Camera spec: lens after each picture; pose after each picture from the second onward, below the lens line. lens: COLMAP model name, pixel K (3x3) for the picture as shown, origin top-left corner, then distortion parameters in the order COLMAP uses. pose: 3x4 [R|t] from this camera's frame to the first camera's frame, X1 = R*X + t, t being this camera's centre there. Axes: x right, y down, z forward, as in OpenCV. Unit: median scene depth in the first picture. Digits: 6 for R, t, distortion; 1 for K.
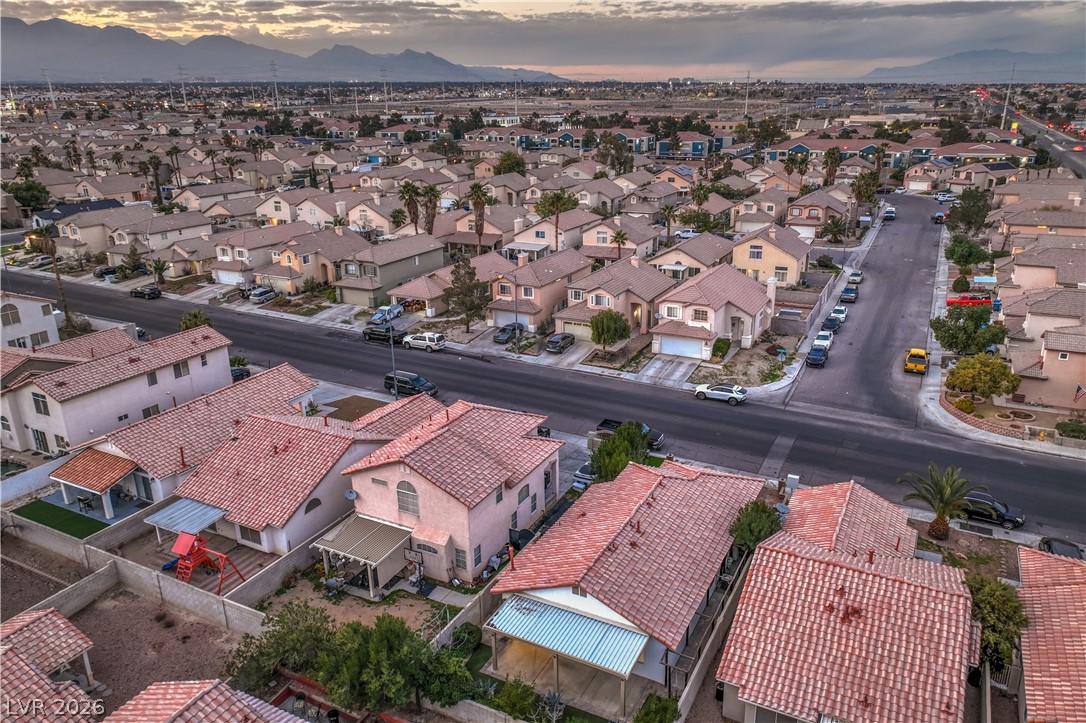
lens RADIAL K [[776.9, 0, 555.8], [0, 776.9, 362.0], [0, 0, 1]] dist [0.000150, -0.001641]
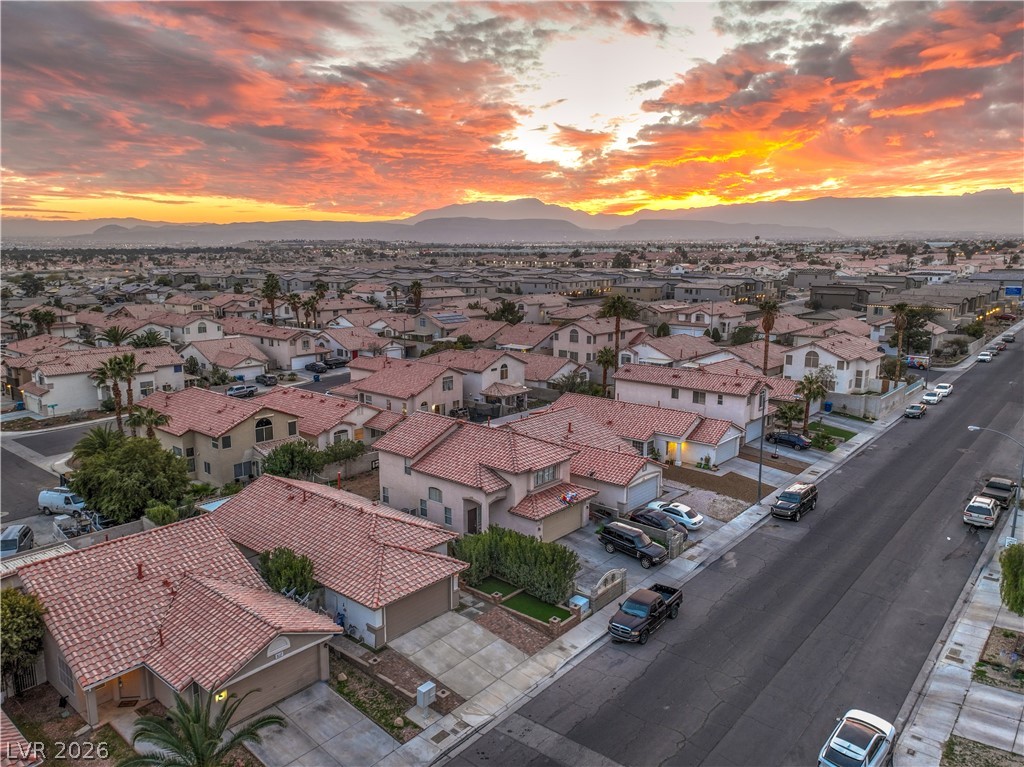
lens RADIAL K [[729.5, 0, 512.0], [0, 729.5, 383.5], [0, 0, 1]] dist [-0.000534, -0.000763]
pose [[-0.233619, 0.188600, -0.953862, 0.533035], [-0.317921, 0.912270, 0.258242, -0.167482], [0.918884, 0.363583, -0.153163, 0.701773]]
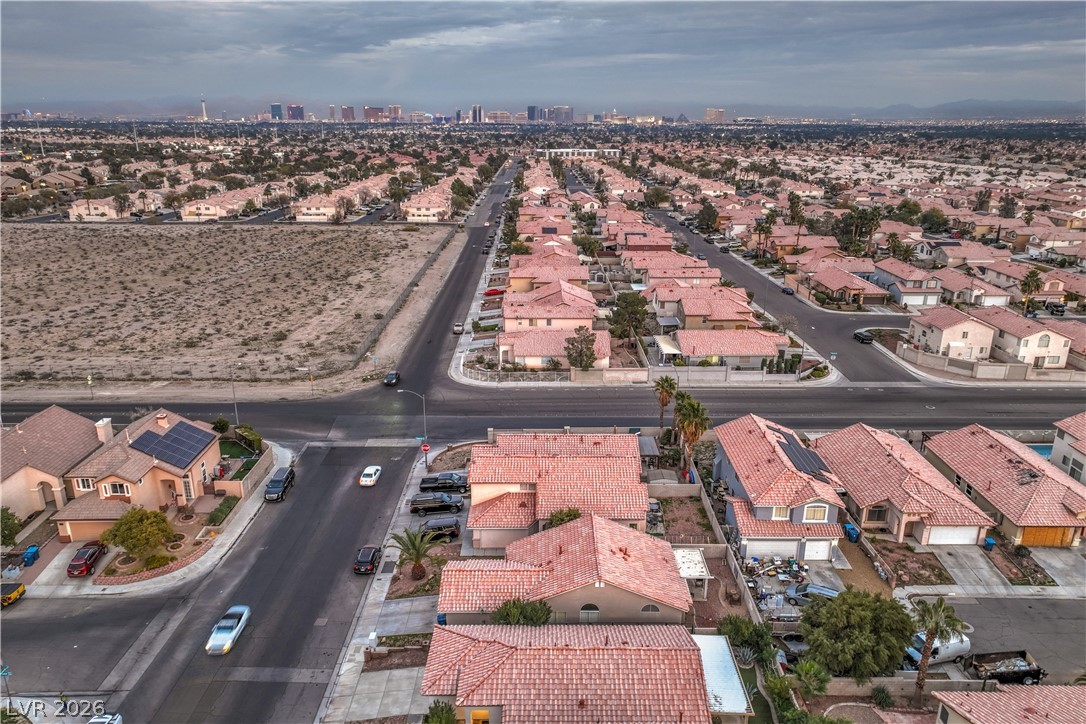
lens RADIAL K [[762.4, 0, 546.1], [0, 762.4, 322.3], [0, 0, 1]] dist [0.004703, 0.004323]
pose [[-0.461861, -0.222322, 0.858637, -0.393879], [0.286429, 0.878820, 0.381619, -0.364989], [-0.839430, 0.422194, -0.342213, 0.644272]]
